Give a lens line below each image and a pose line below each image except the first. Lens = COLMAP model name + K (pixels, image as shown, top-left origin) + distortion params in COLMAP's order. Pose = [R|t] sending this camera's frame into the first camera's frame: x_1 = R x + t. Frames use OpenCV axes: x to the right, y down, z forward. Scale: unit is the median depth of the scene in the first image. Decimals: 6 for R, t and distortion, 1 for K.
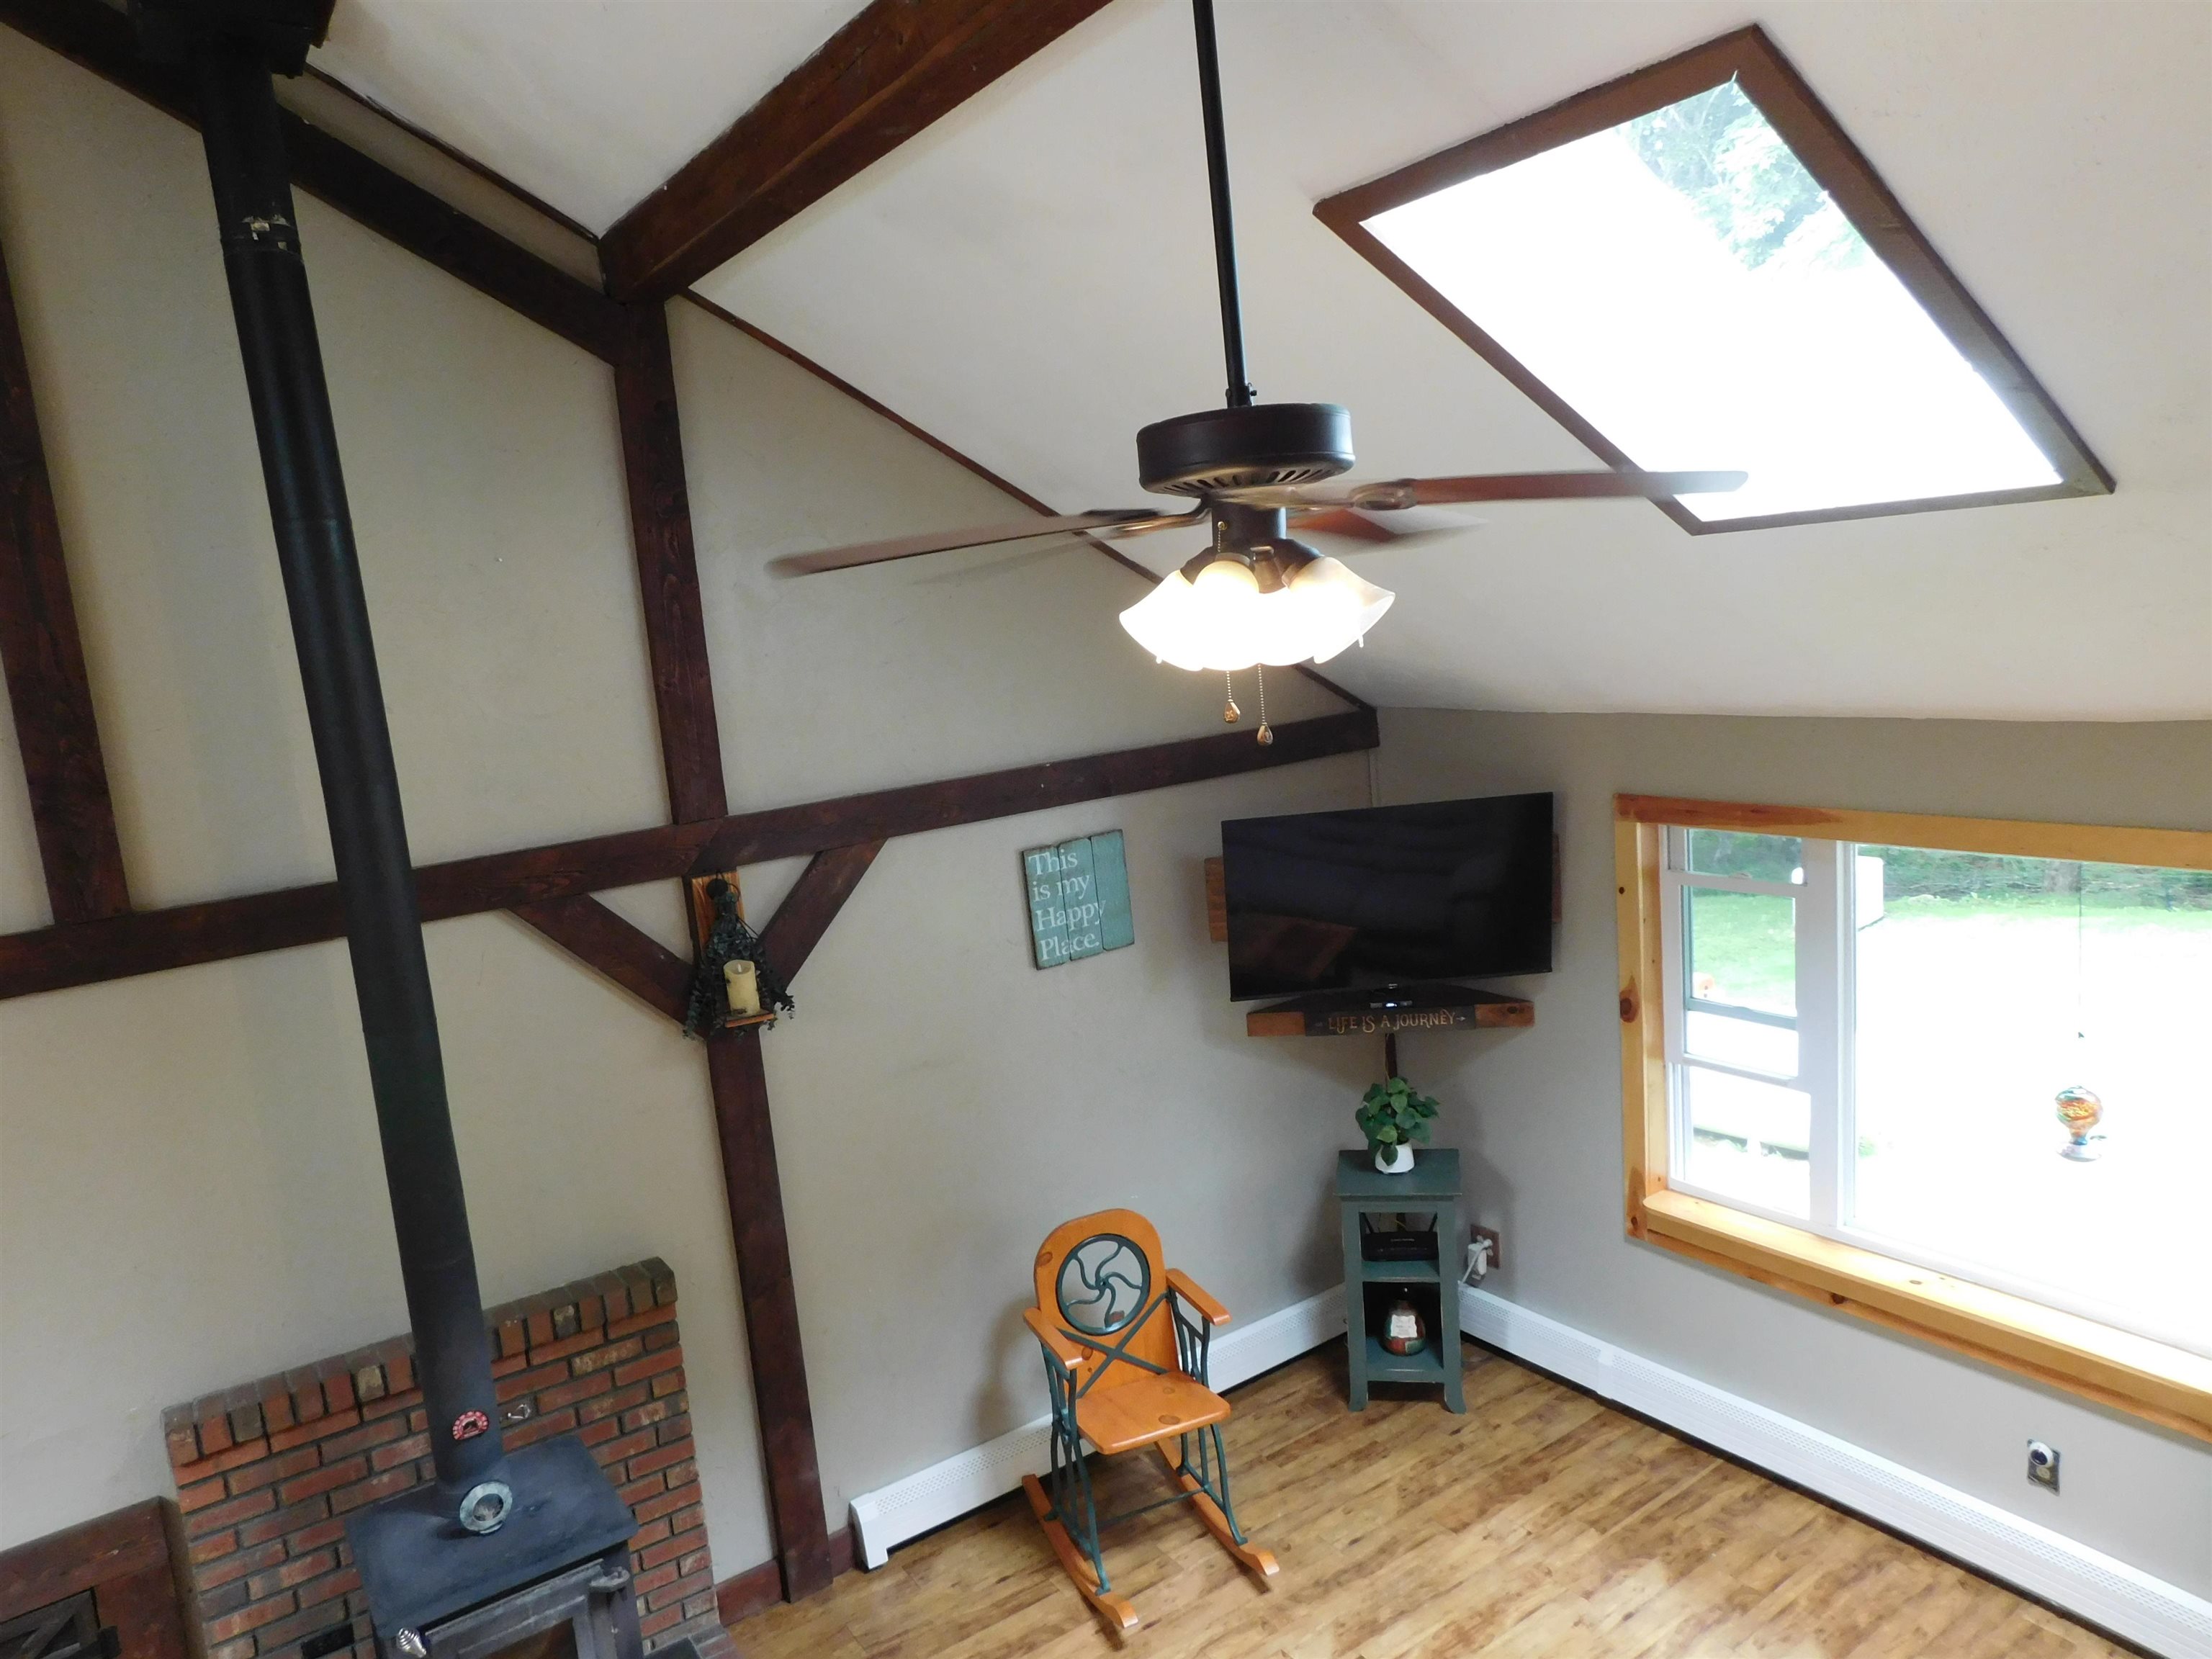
lens RADIAL K [[1448.0, 0, 1134.5], [0, 1448.0, 817.6], [0, 0, 1]] dist [-0.078037, 0.051428]
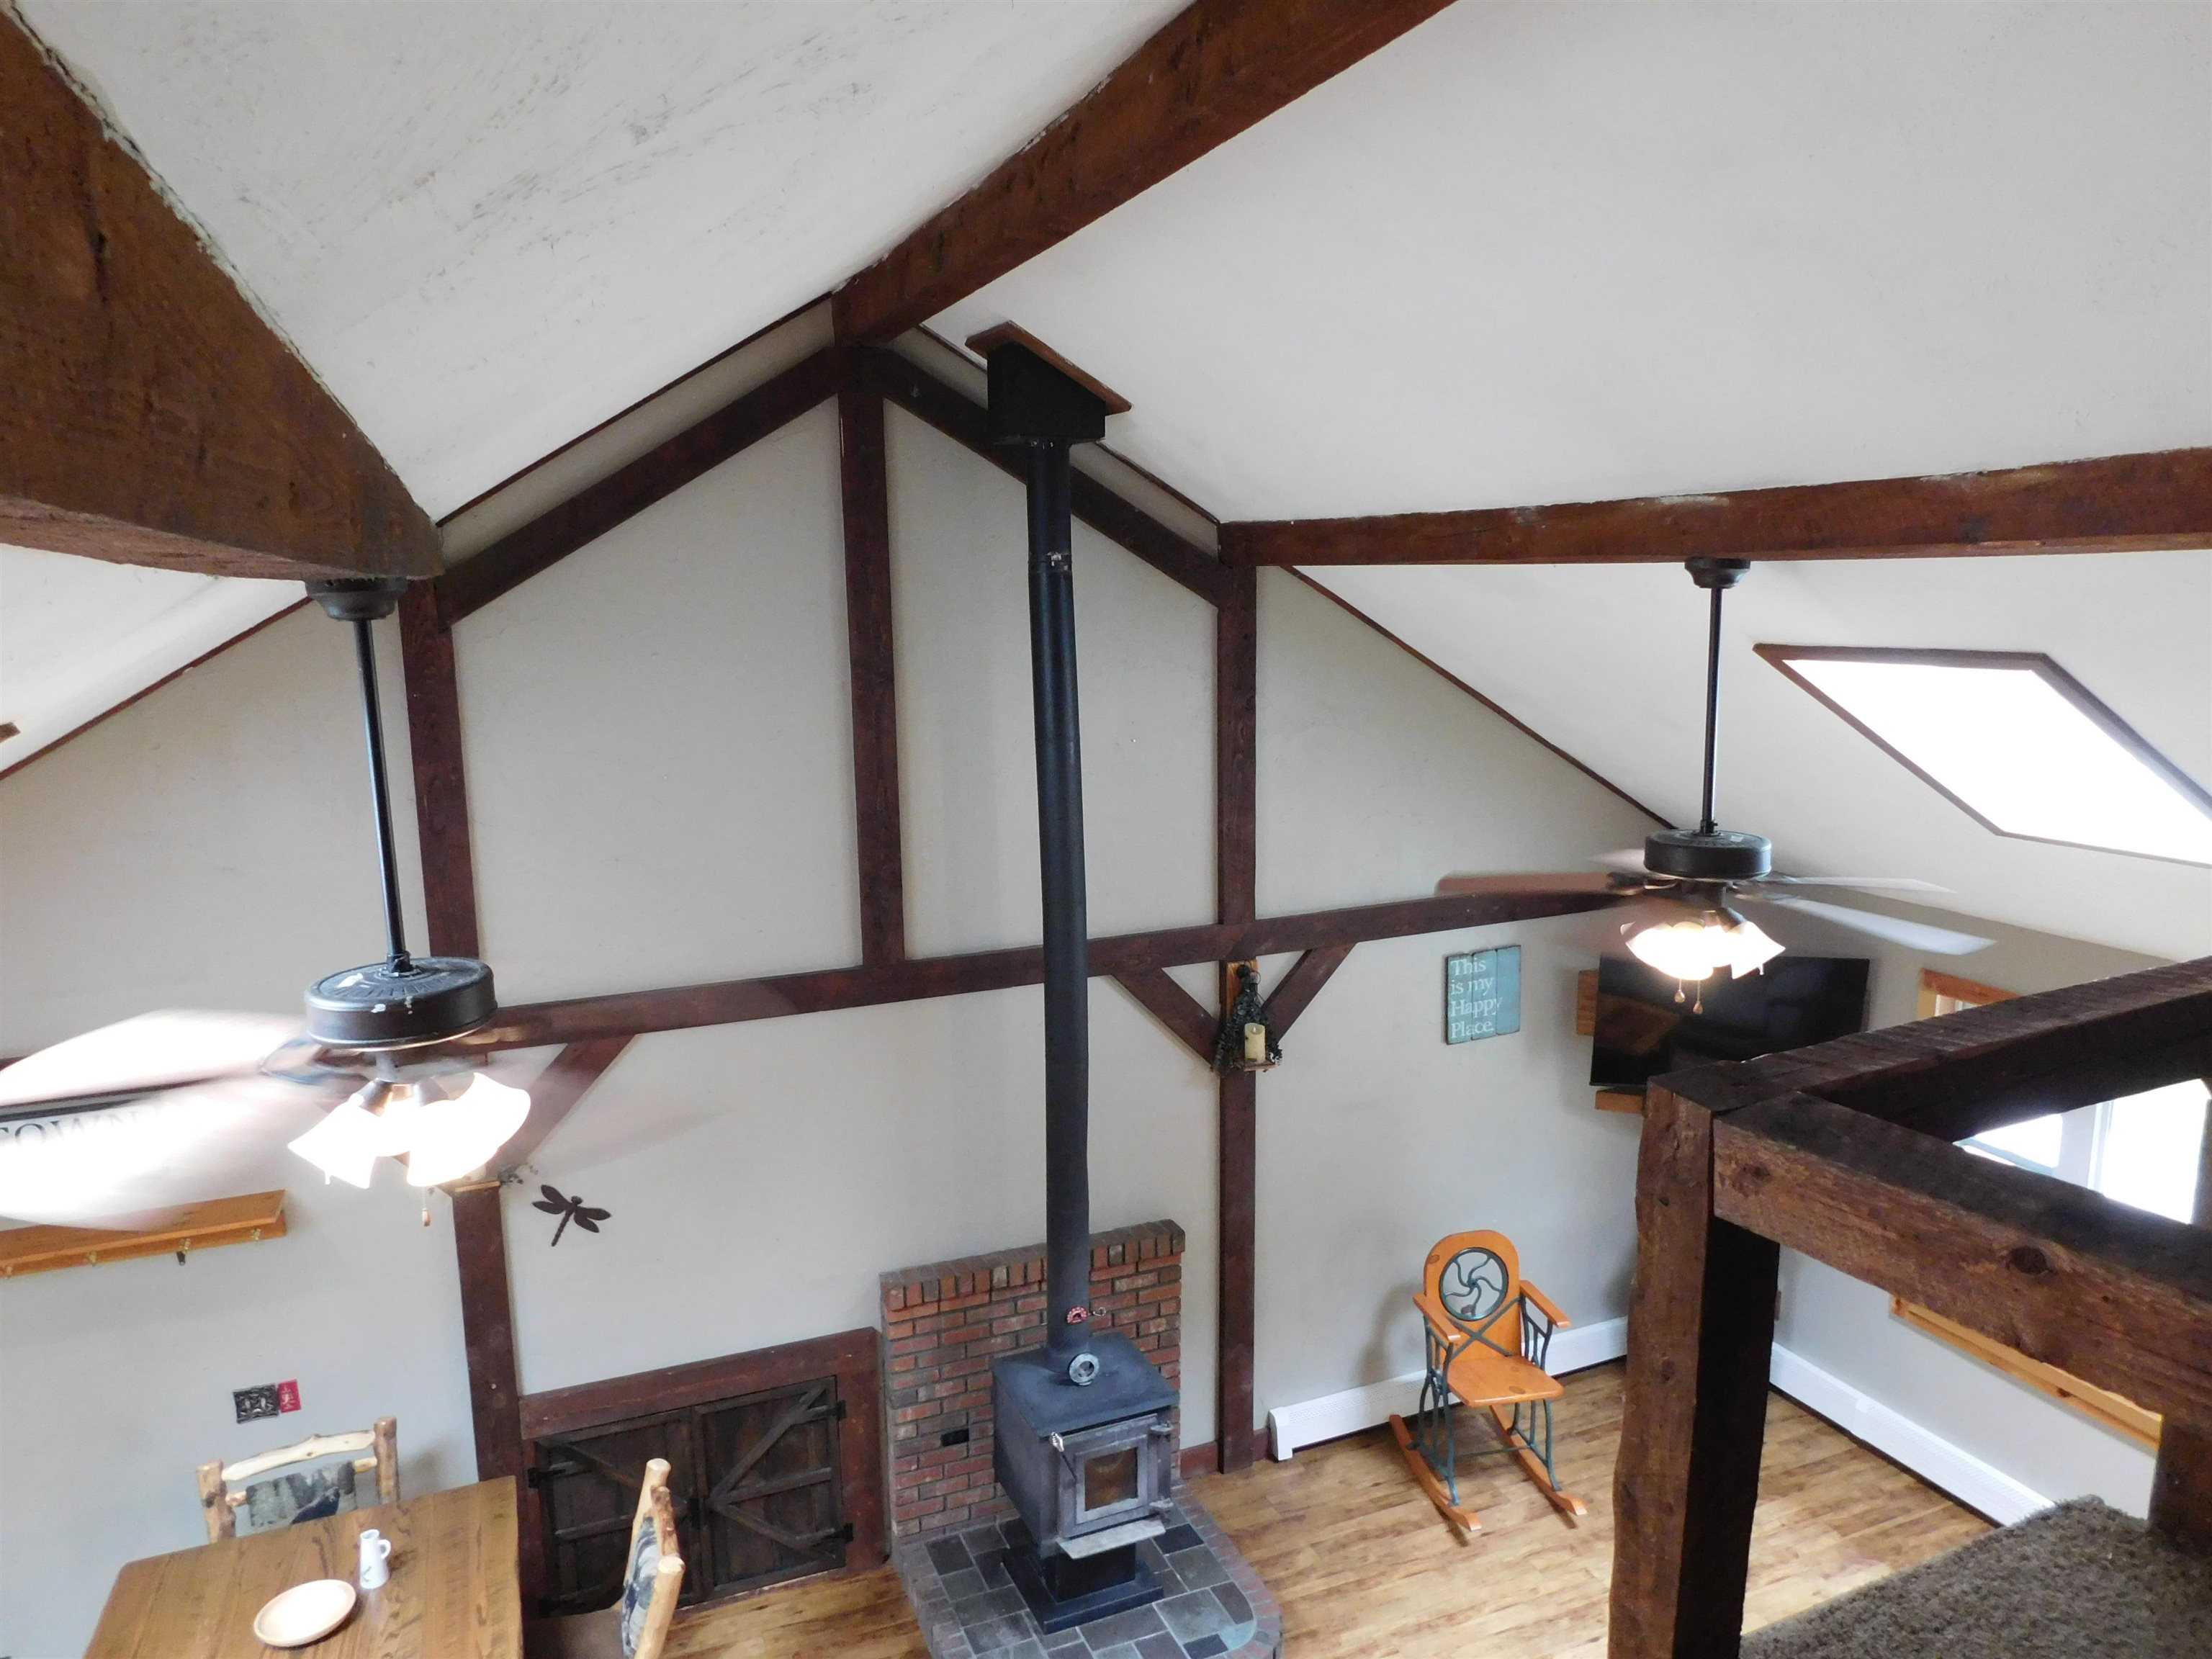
lens RADIAL K [[1448.0, 0, 1134.5], [0, 1448.0, 817.6], [0, 0, 1]] dist [-0.078037, 0.051428]
pose [[0.975409, 0.106556, -0.192934, -0.129766], [-0.102366, 0.994245, 0.031590, -0.131683], [0.195190, -0.011063, 0.980703, -0.409895]]
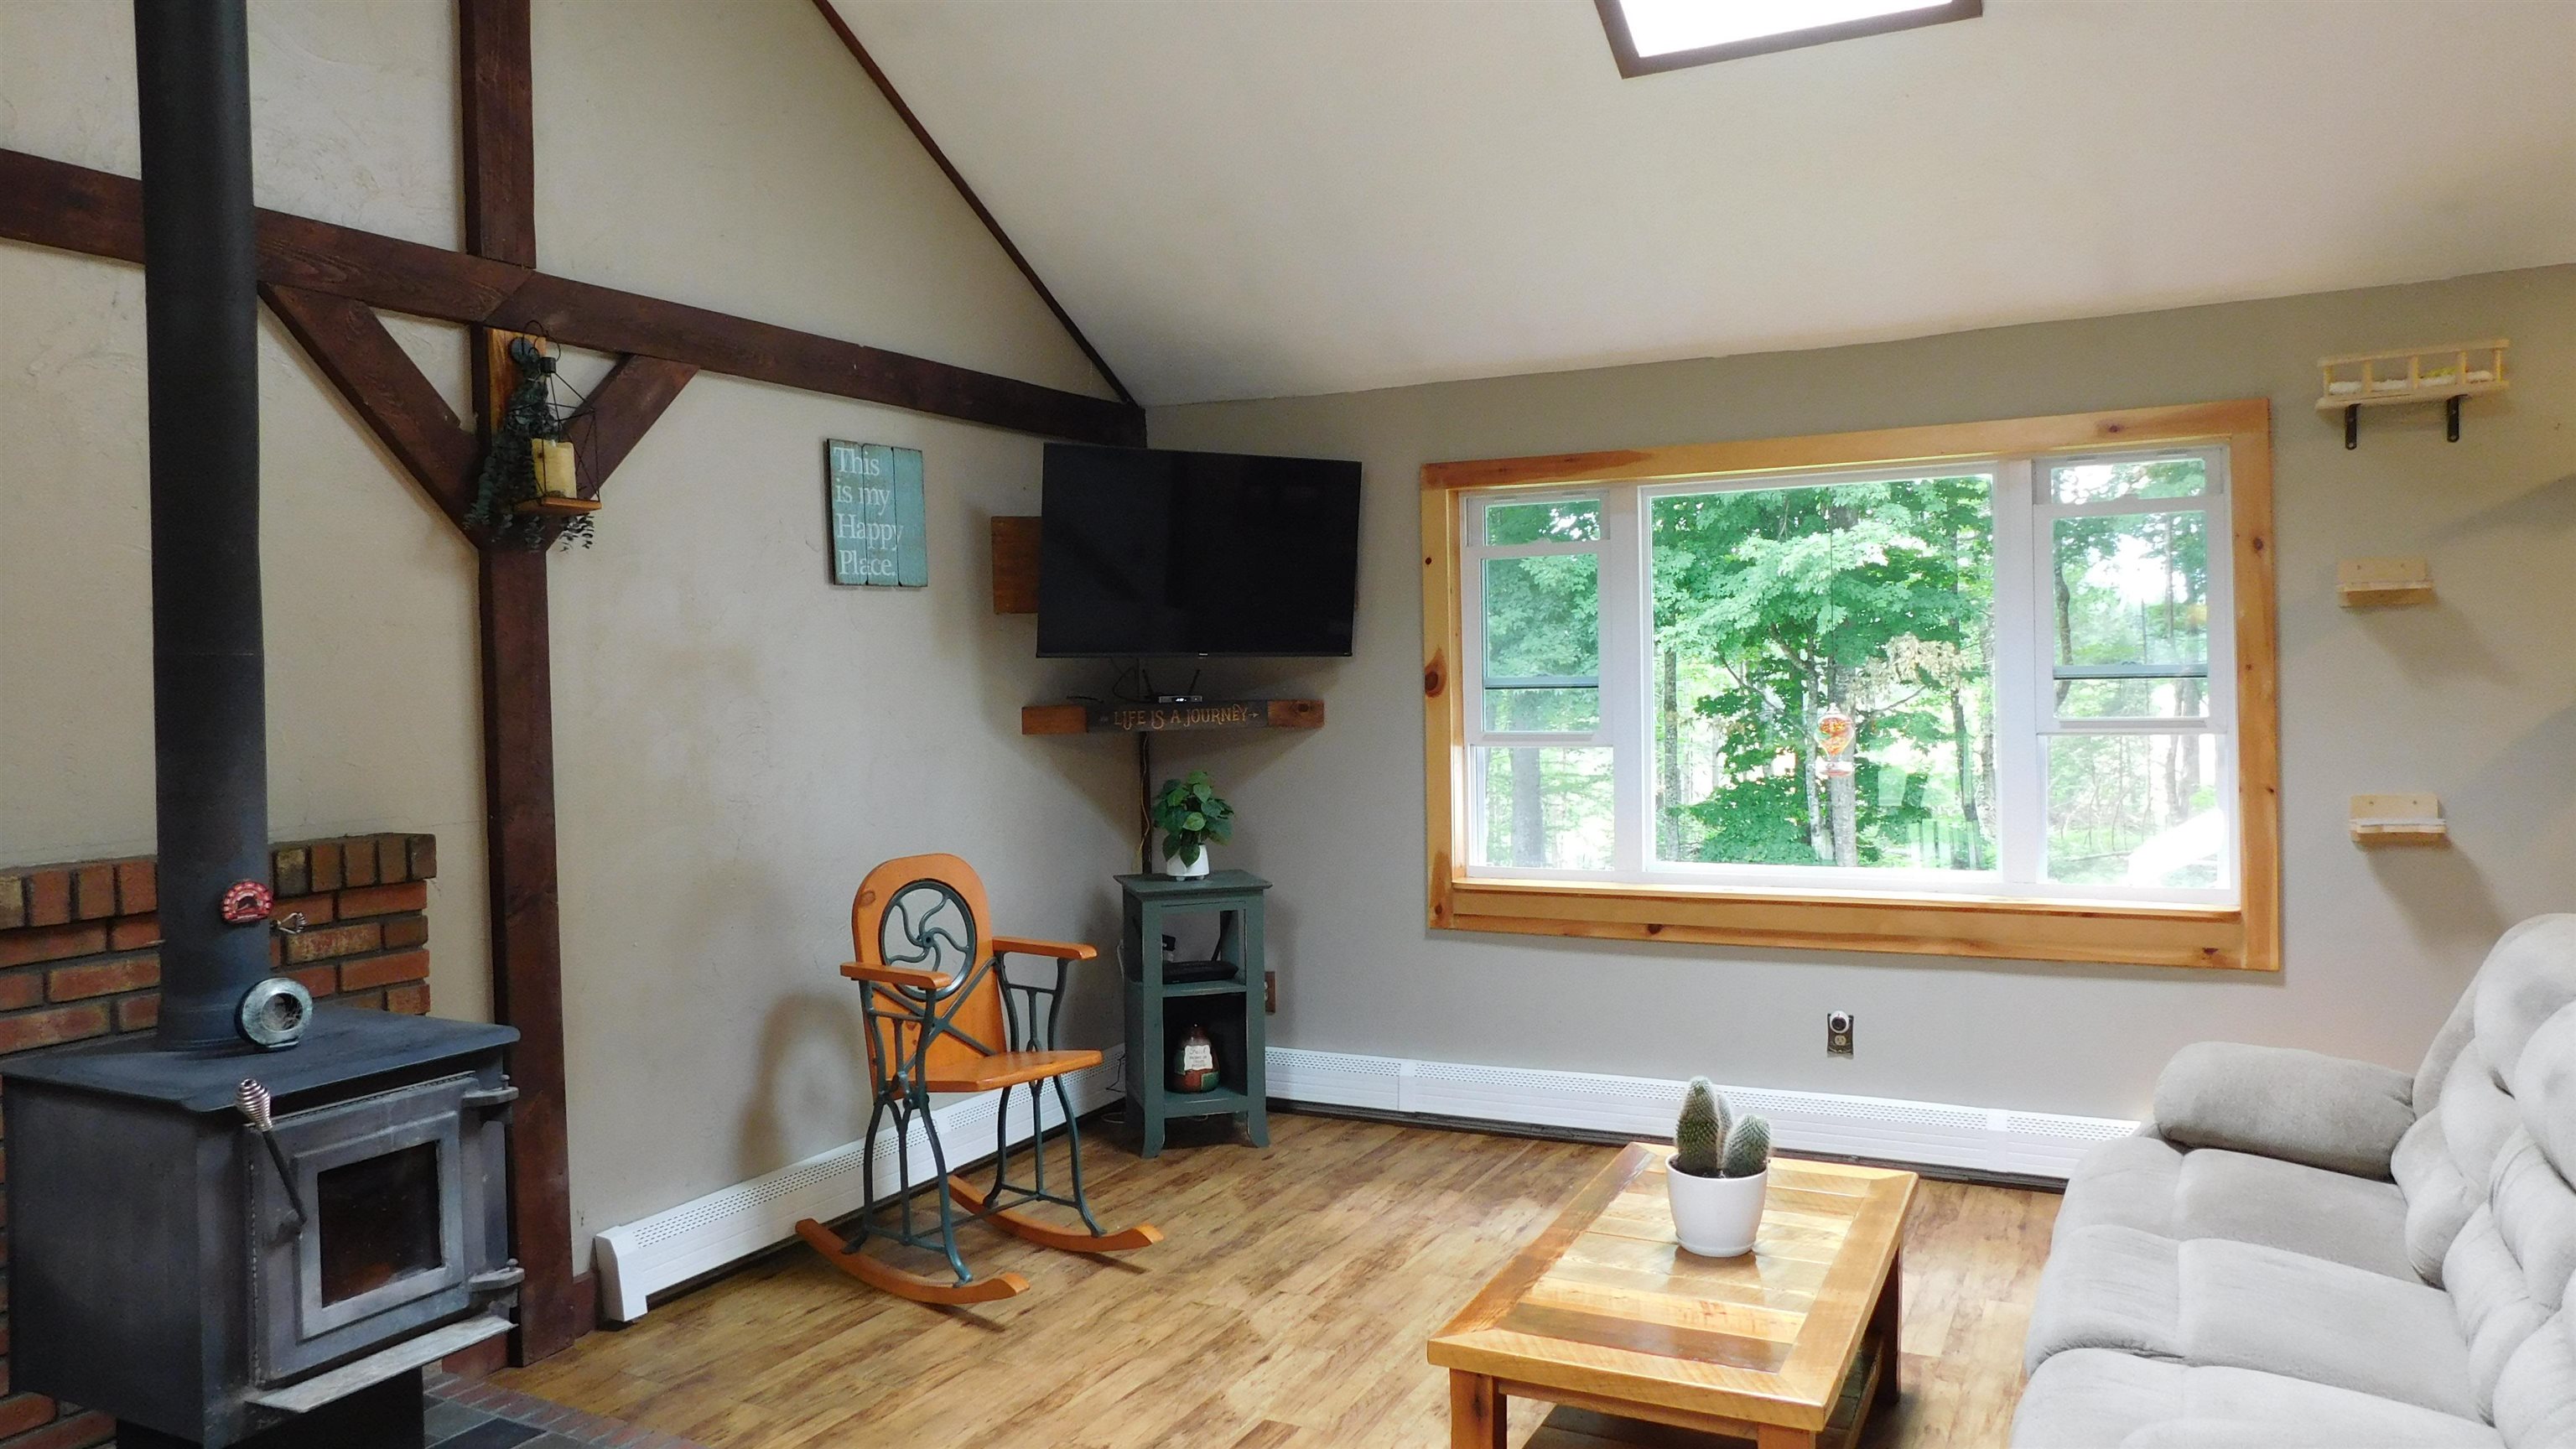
lens RADIAL K [[1681.6, 0, 1295.5], [0, 1681.6, 716.6], [0, 0, 1]] dist [-0.055686, 0.035899]
pose [[0.884215, 0.053906, 0.463959, -0.314192], [0.012547, 0.990218, -0.138962, 0.362105], [-0.466912, 0.128693, 0.874890, 0.040818]]
